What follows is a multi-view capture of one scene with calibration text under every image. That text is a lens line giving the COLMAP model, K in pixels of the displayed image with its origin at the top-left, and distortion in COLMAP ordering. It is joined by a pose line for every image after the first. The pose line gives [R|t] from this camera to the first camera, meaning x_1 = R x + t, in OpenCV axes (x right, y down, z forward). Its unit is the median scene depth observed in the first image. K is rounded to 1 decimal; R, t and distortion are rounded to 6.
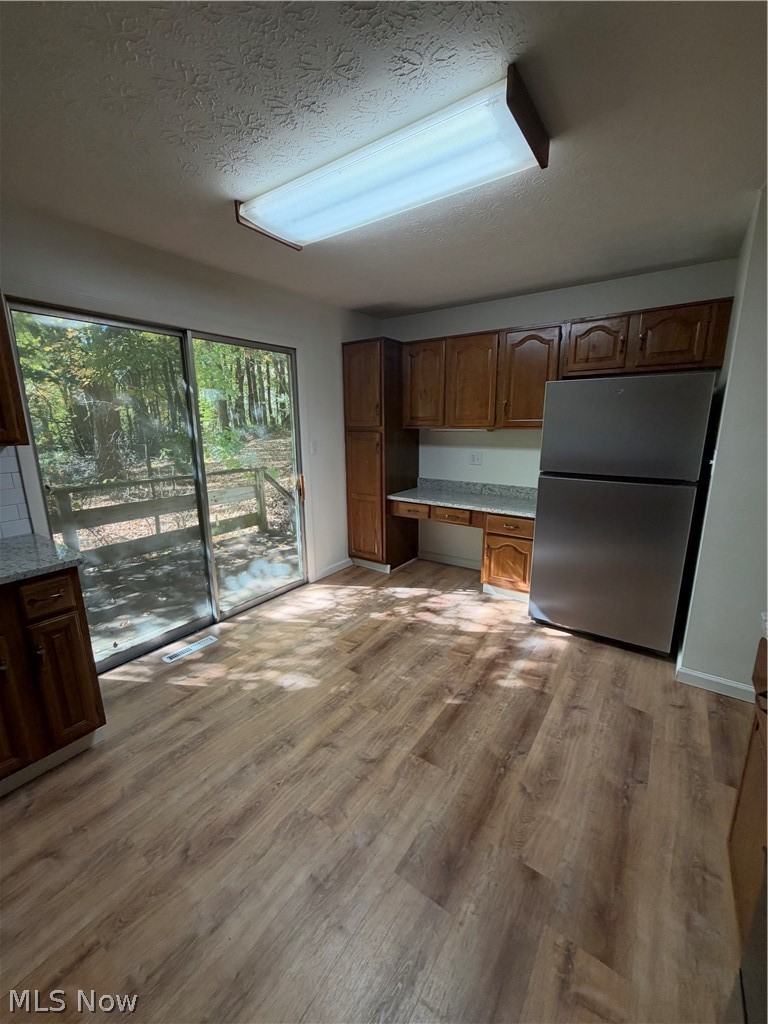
lens RADIAL K [[406.2, 0, 379.0], [0, 406.2, 510.9], [0, 0, 1]] dist [0.001091, 0.000270]
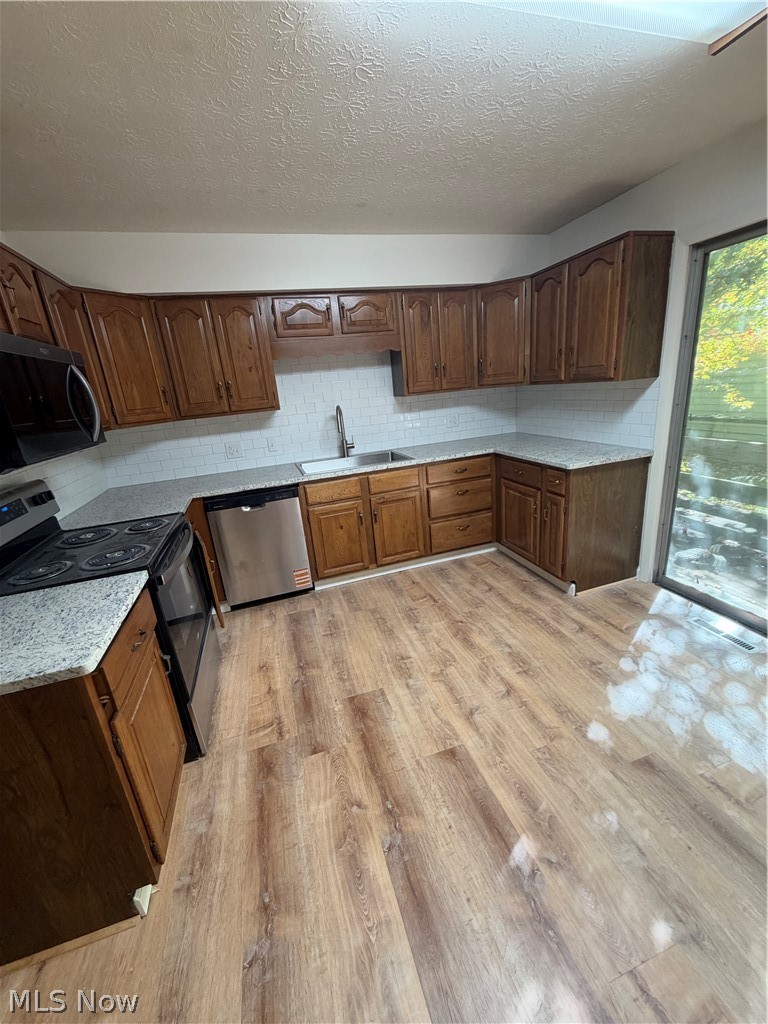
lens RADIAL K [[406.2, 0, 379.0], [0, 406.2, 510.9], [0, 0, 1]] dist [0.001091, 0.000270]
pose [[-0.608428, 0.292251, -0.737838, 0.728766], [-0.076518, 0.903790, 0.421080, -0.265147], [0.789912, 0.312655, -0.527529, 1.182013]]
